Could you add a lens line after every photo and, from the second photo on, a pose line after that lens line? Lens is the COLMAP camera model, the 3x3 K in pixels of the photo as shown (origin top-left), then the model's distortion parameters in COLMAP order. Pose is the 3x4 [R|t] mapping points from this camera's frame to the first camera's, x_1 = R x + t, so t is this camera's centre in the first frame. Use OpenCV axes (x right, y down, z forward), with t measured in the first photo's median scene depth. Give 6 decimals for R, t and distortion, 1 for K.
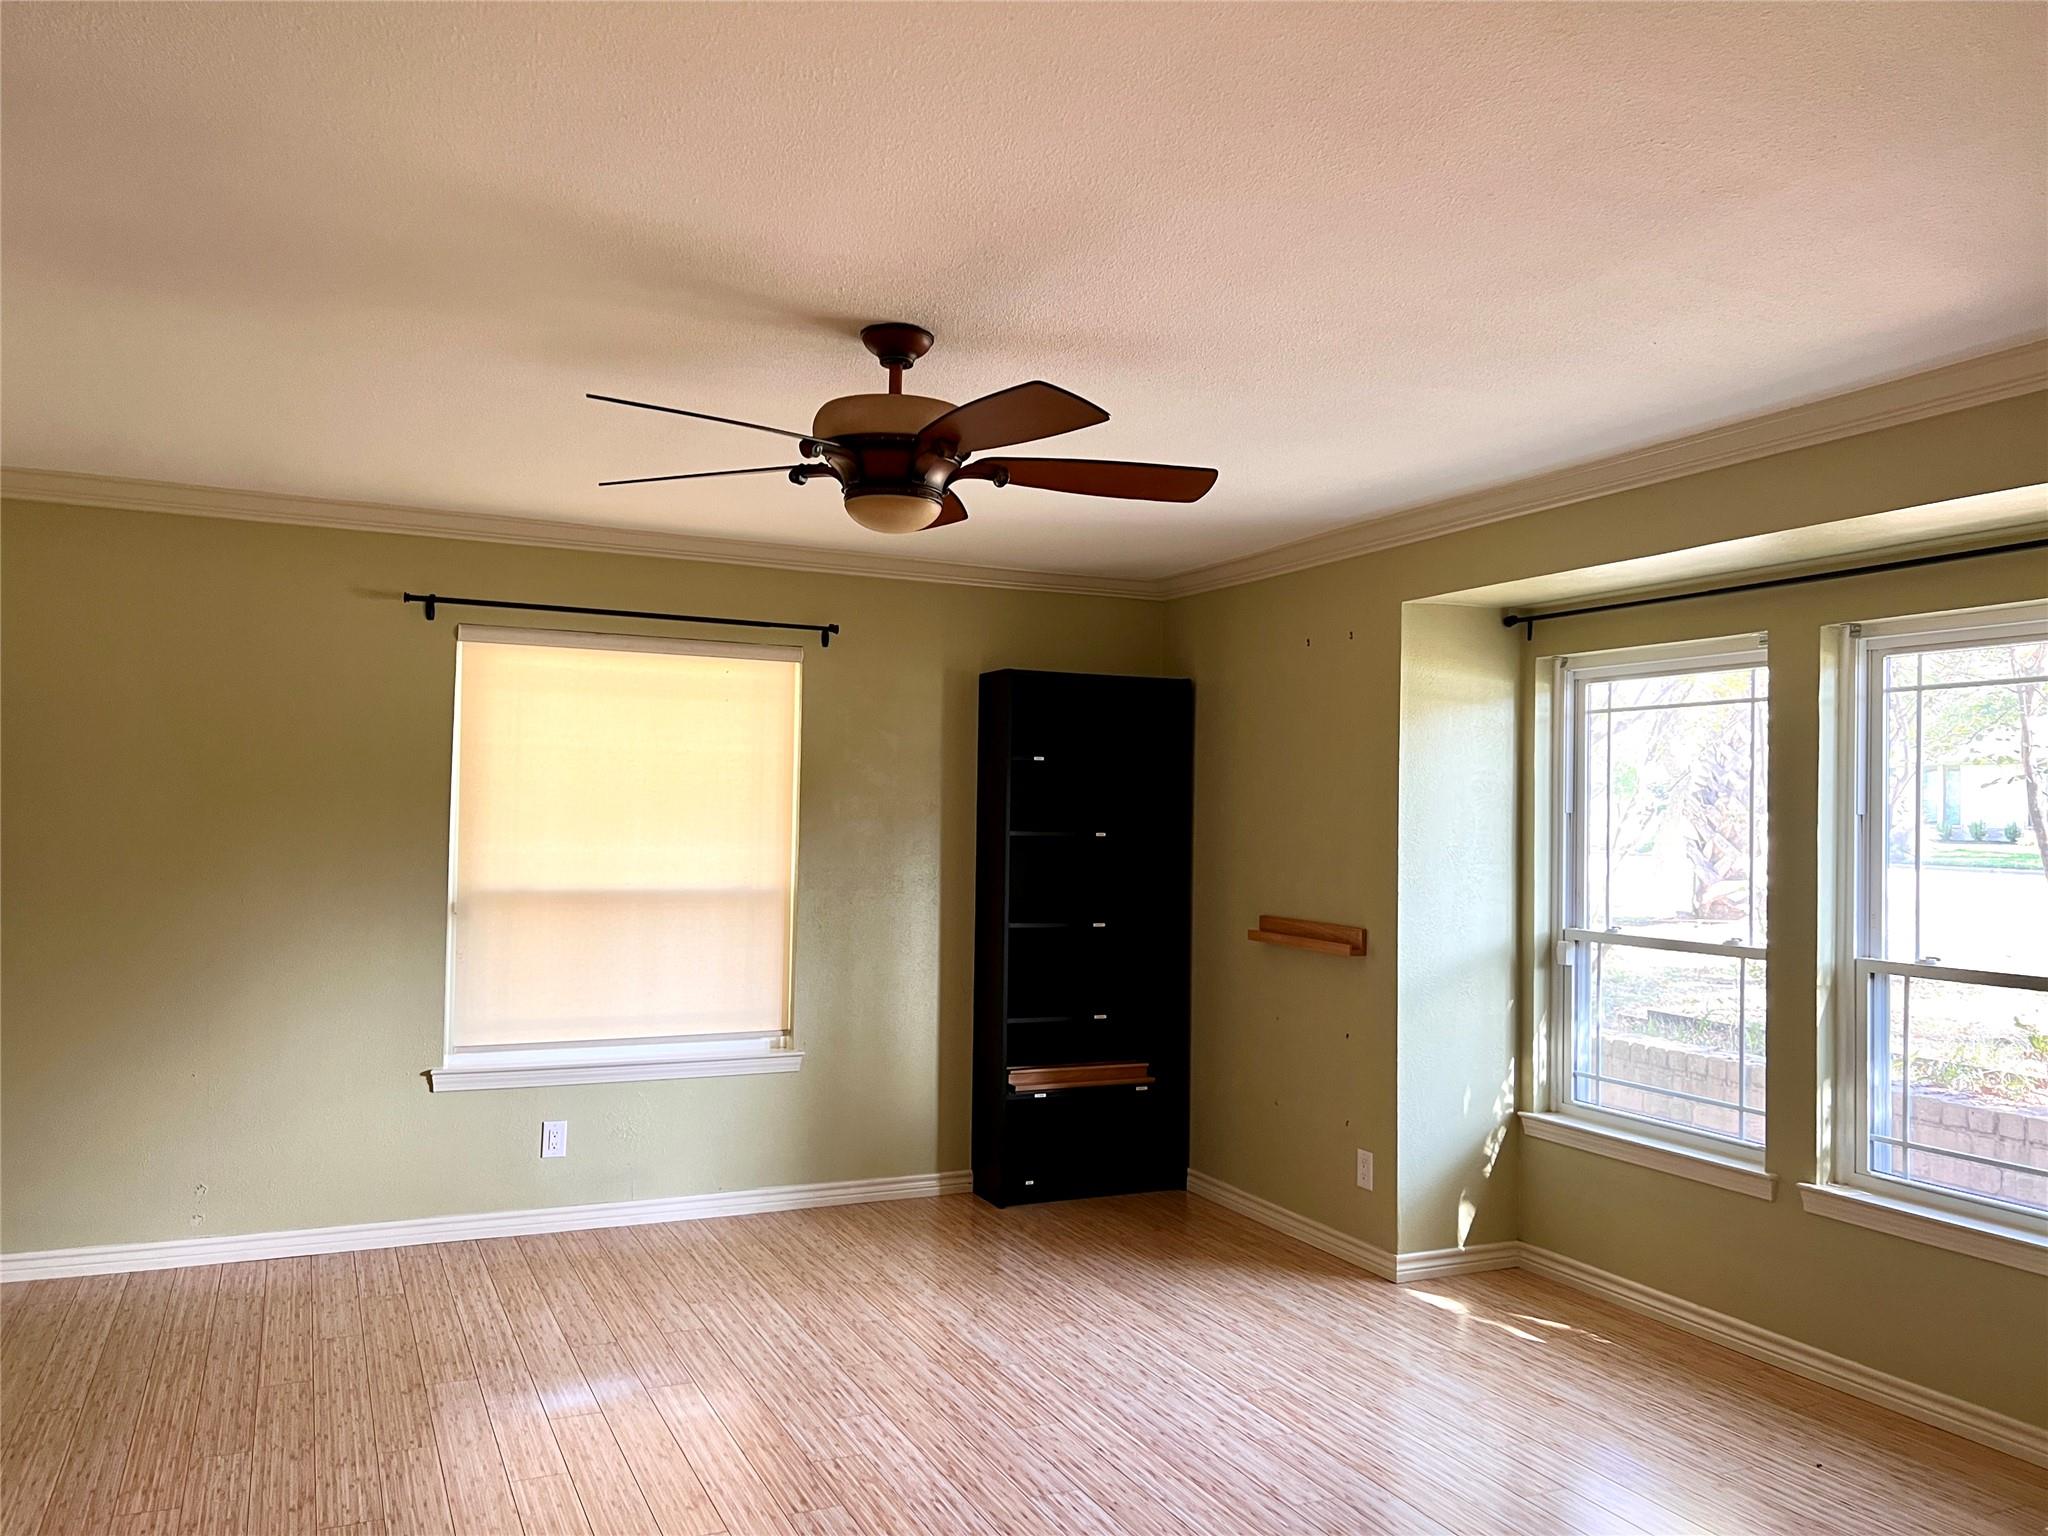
lens RADIAL K [[1544.1, 0, 1018.4], [0, 1544.1, 786.2], [0, 0, 1]] dist [0.074292, -0.084893]
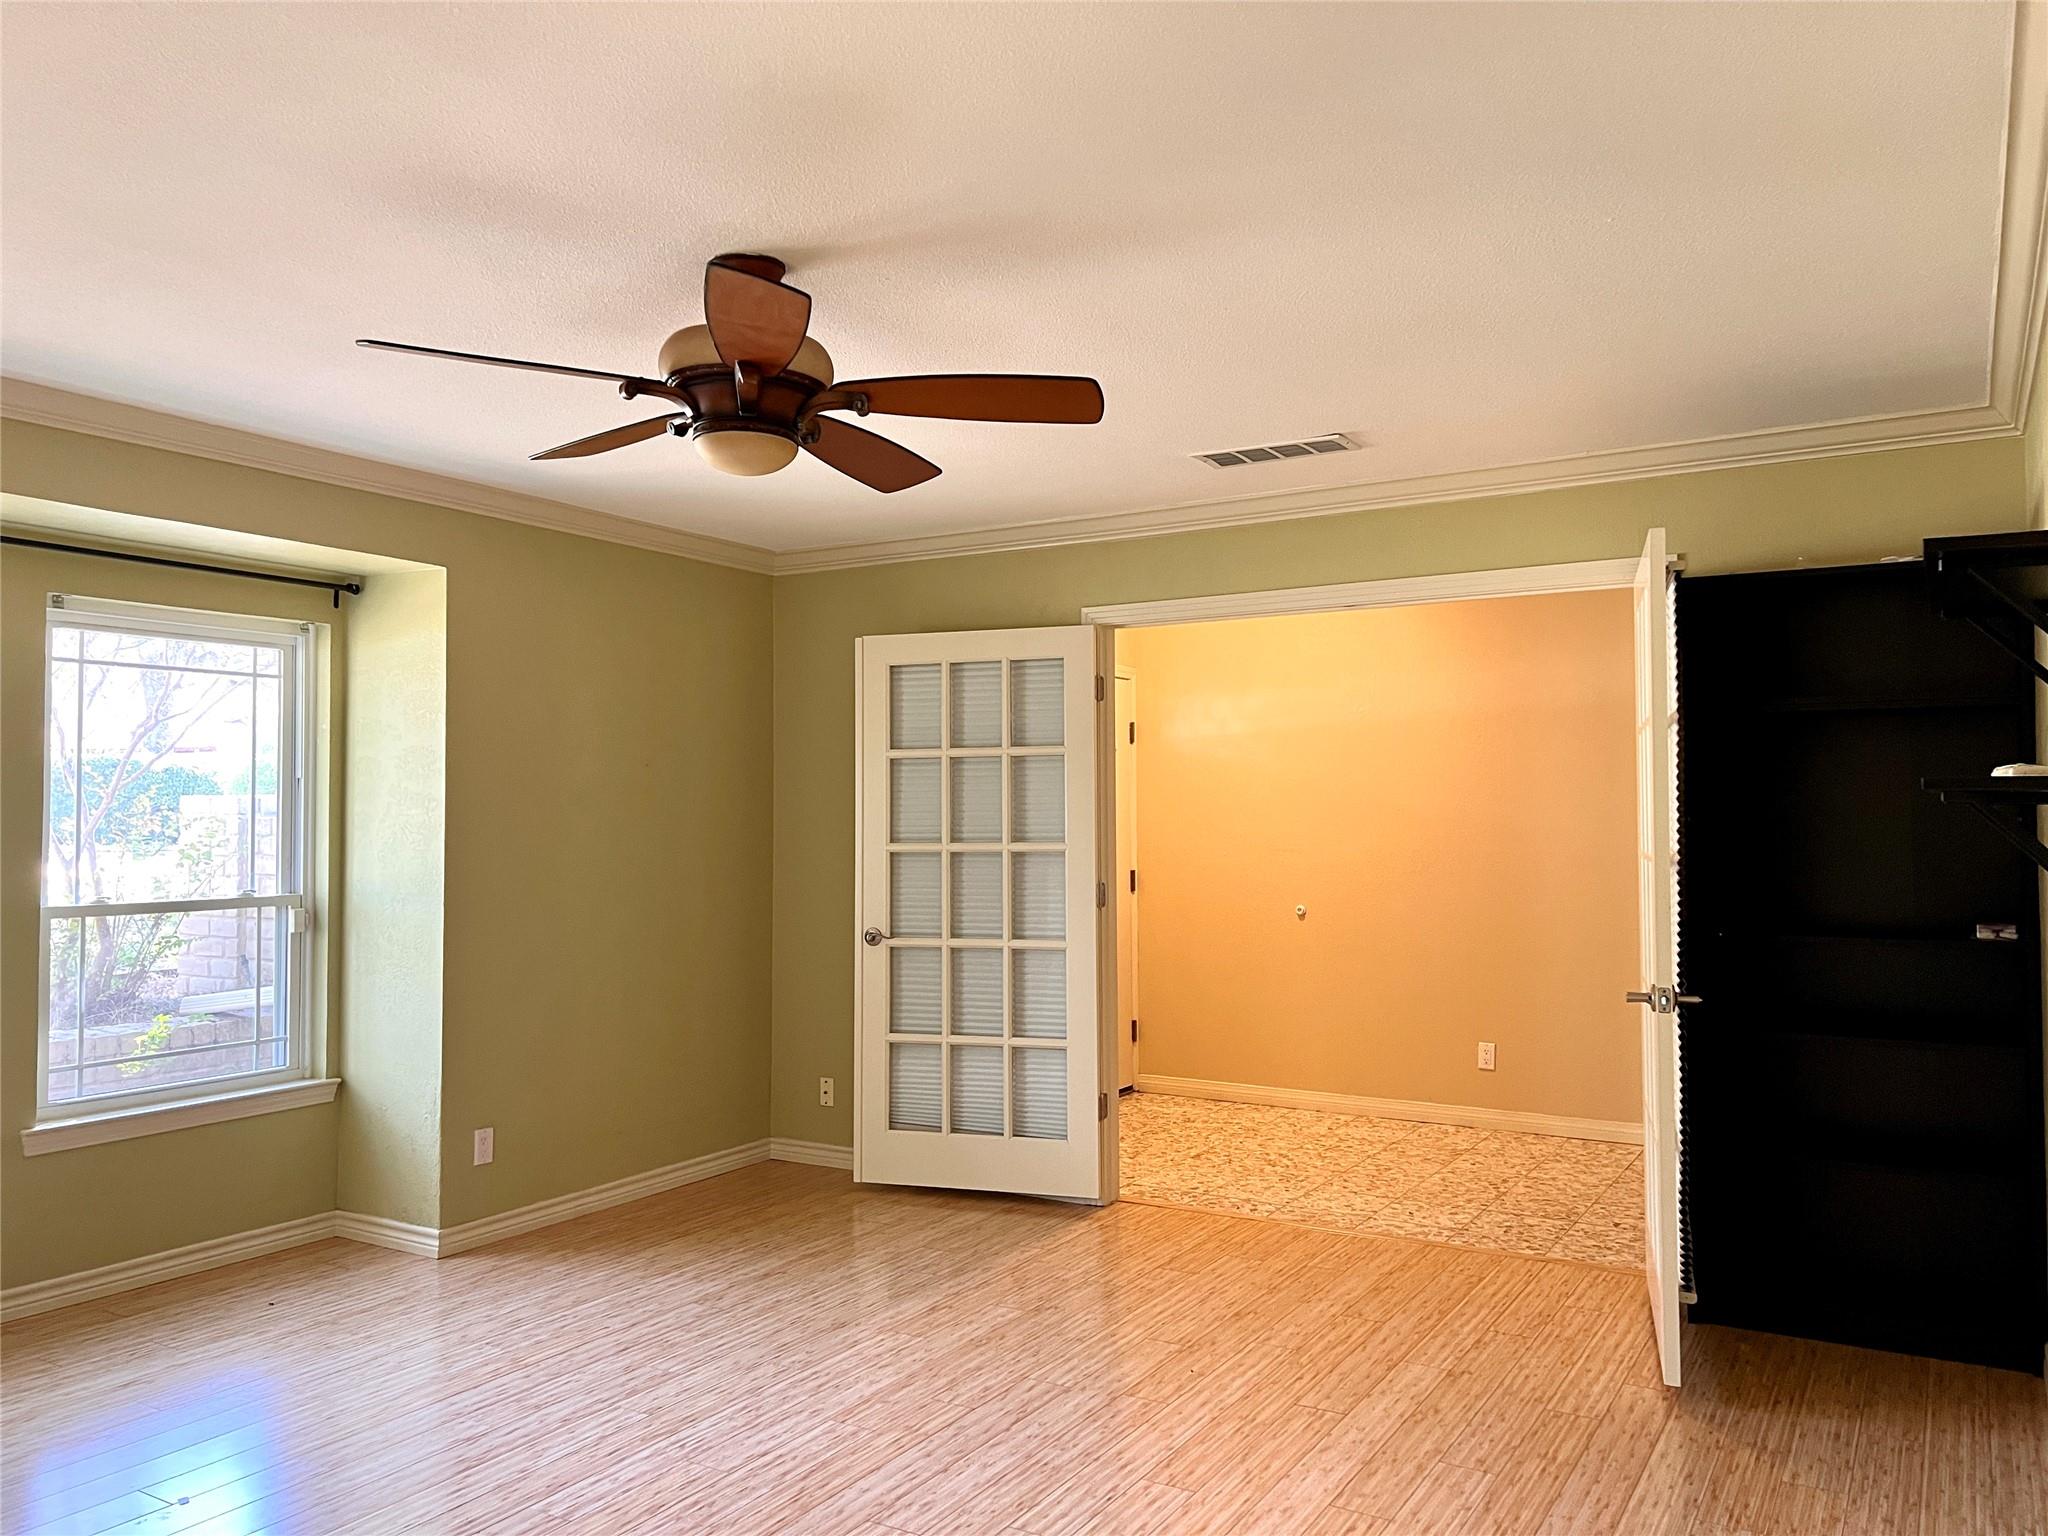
lens RADIAL K [[1544.1, 0, 1018.4], [0, 1544.1, 786.2], [0, 0, 1]] dist [0.074292, -0.084893]
pose [[-0.560343, -0.001039, 0.828260, -0.594855], [-0.026523, 0.999509, -0.016689, 0.023407], [-0.827836, -0.031320, -0.560095, 0.868712]]
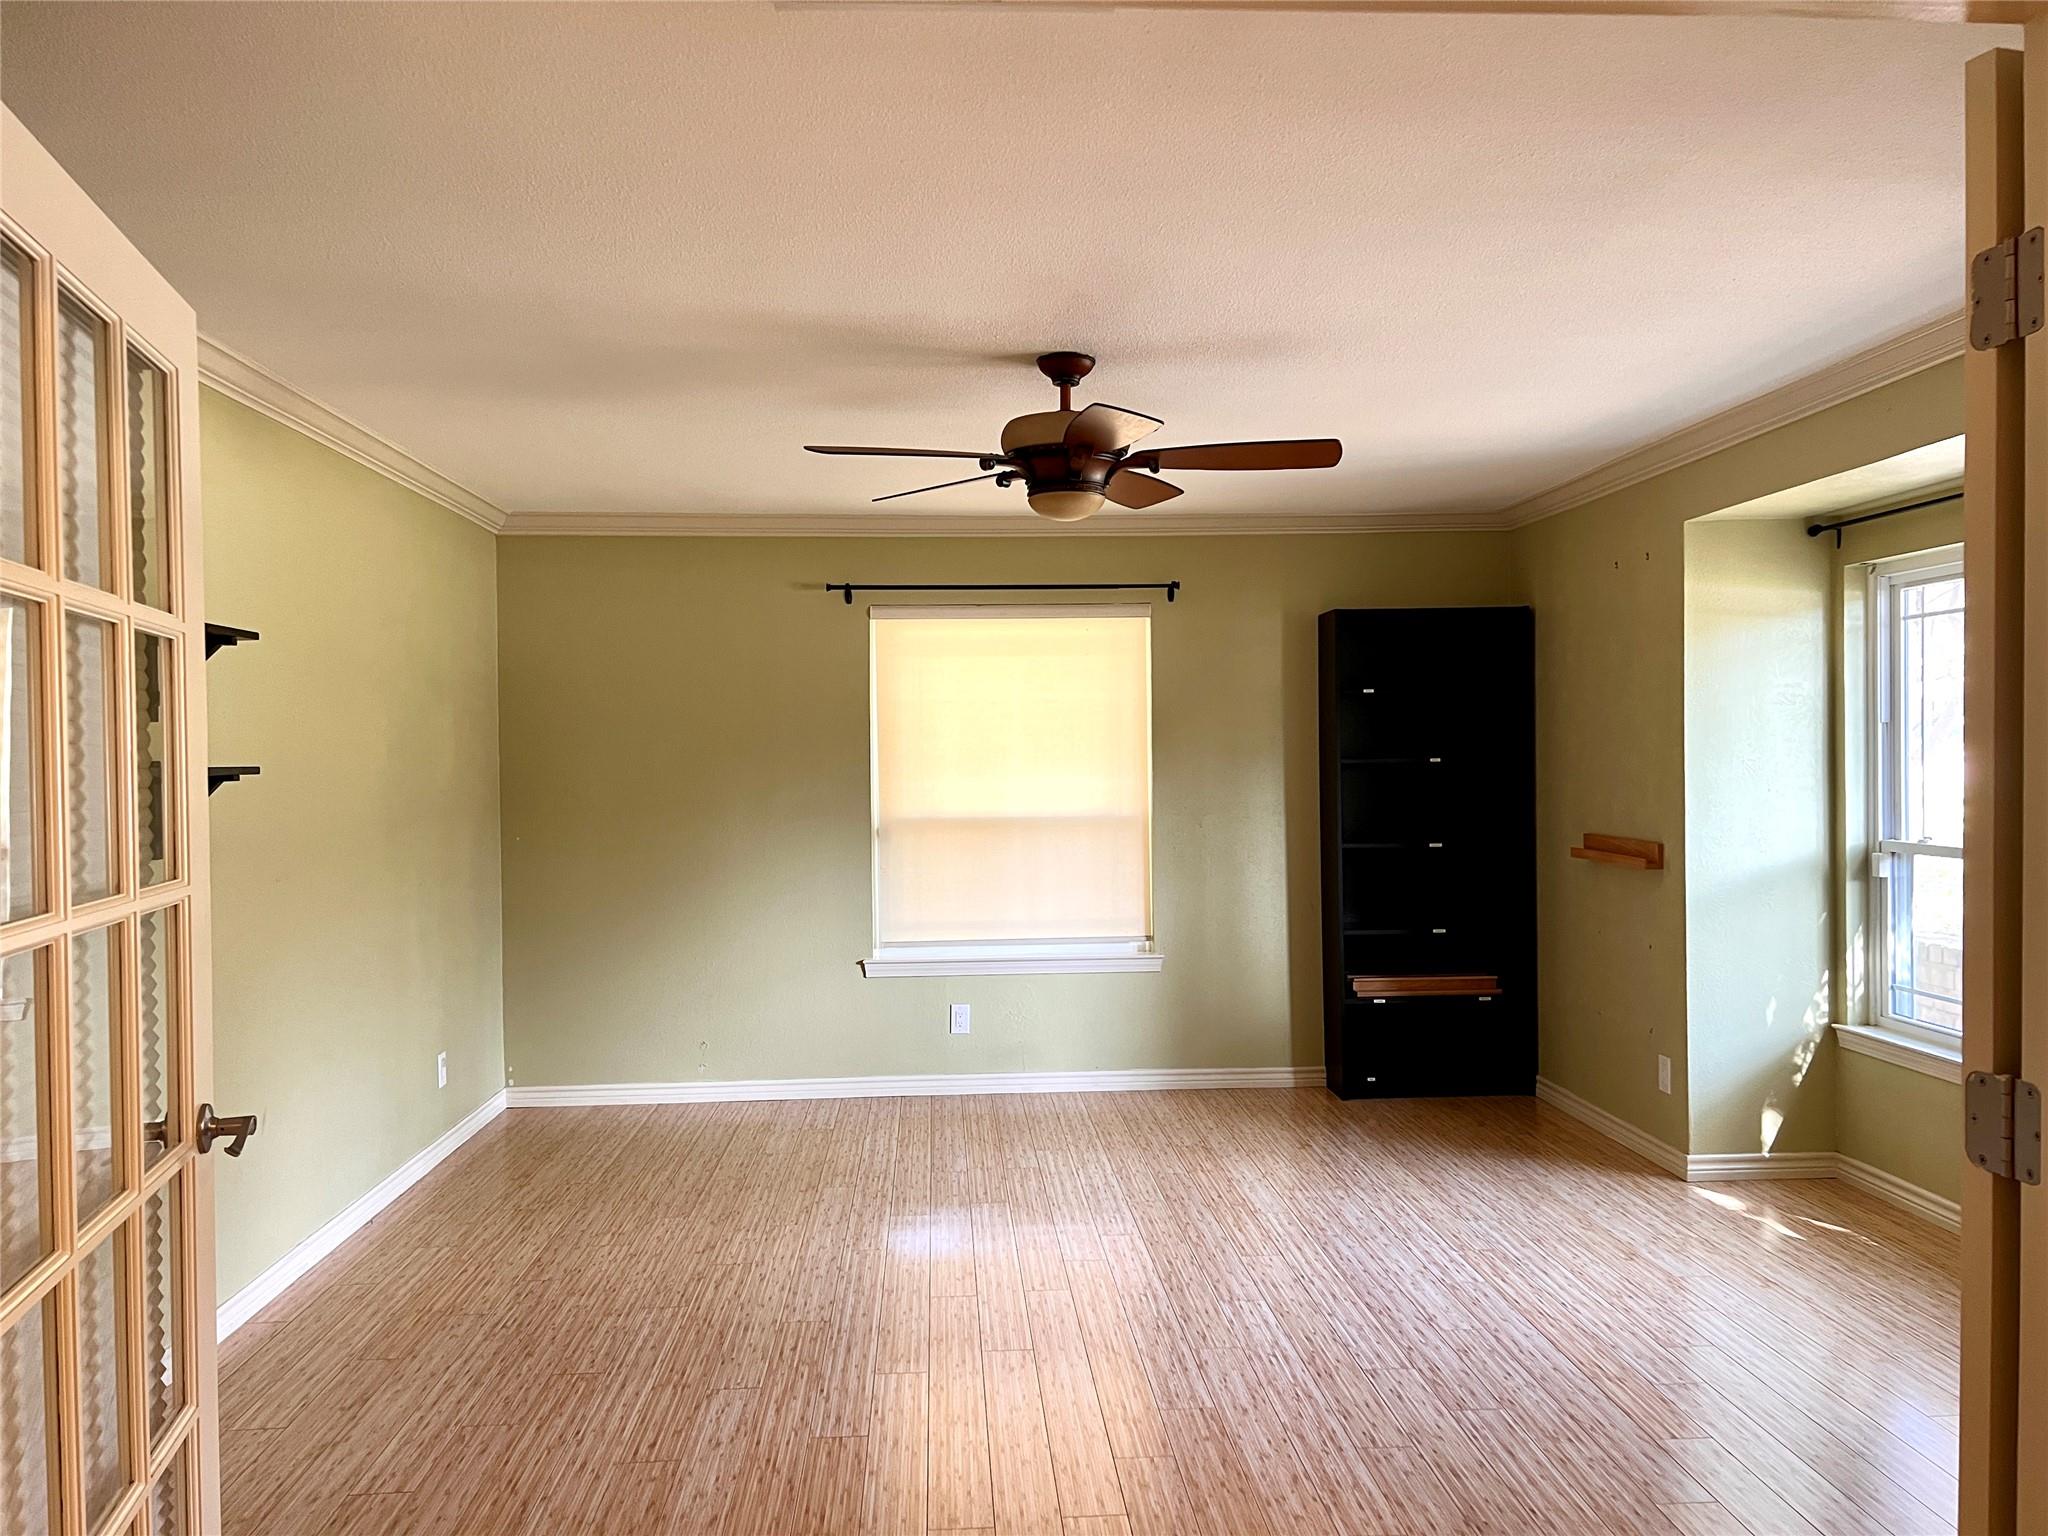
lens RADIAL K [[1547.2, 0, 1040.7], [0, 1547.2, 774.2], [0, 0, 1]] dist [0.085876, -0.109277]
pose [[0.931909, -0.025969, -0.361761, 0.218463], [0.037086, 0.999028, 0.023821, 0.006706], [0.360791, -0.035615, 0.931967, -0.114732]]
